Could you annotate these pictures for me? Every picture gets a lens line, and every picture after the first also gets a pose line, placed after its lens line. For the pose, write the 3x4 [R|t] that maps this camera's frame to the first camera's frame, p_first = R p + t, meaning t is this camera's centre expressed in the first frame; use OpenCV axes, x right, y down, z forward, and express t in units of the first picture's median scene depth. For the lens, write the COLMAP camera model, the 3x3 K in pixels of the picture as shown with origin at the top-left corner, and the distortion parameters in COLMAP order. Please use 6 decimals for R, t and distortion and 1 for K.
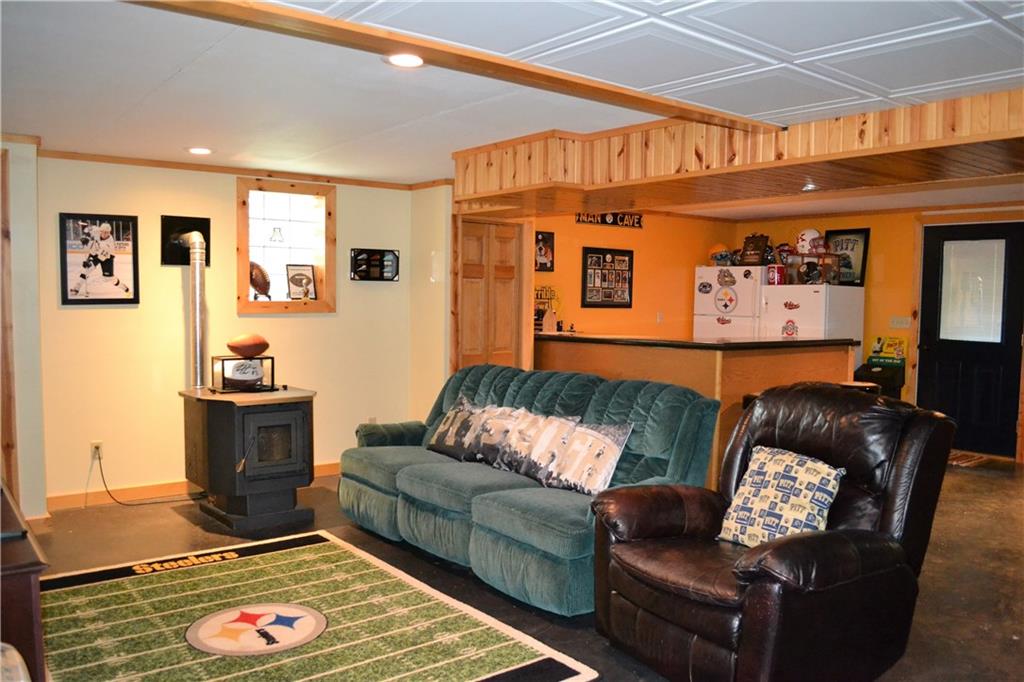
lens RADIAL K [[815.9, 0, 513.0], [0, 815.9, 345.1], [0, 0, 1]] dist [-0.084771, 0.016101]
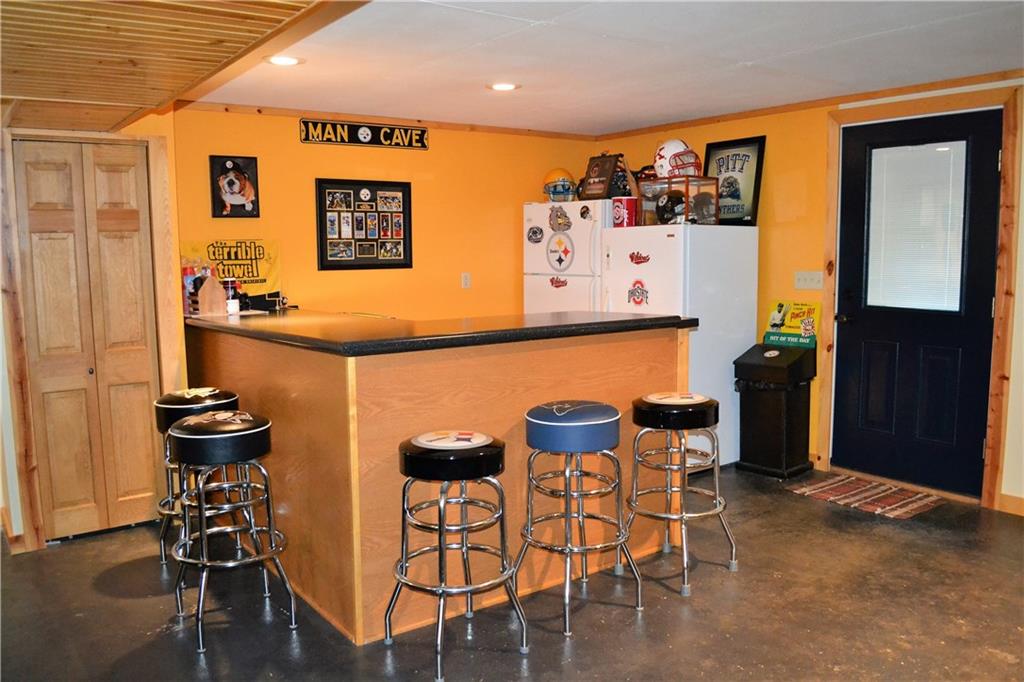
lens RADIAL K [[815.9, 0, 513.7], [0, 815.9, 345.8], [0, 0, 1]] dist [-0.084771, 0.016101]
pose [[0.999406, -0.024271, -0.024450, 0.254929], [0.025638, 0.998031, 0.057237, -0.018292], [0.023012, -0.057830, 0.998061, 0.335680]]
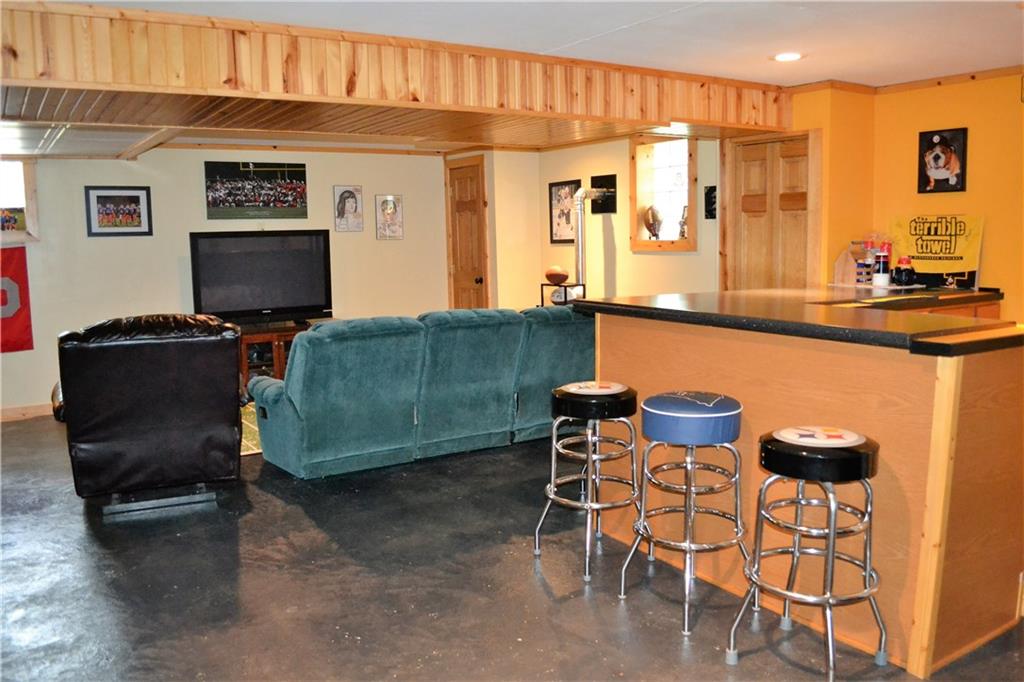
lens RADIAL K [[815.9, 0, 514.5], [0, 815.9, 340.9], [0, 0, 1]] dist [-0.084771, 0.016101]
pose [[-0.065422, 0.118286, -0.990822, 0.651069], [-0.043647, 0.991660, 0.121268, -0.033962], [0.996903, 0.051180, -0.059714, 0.669168]]
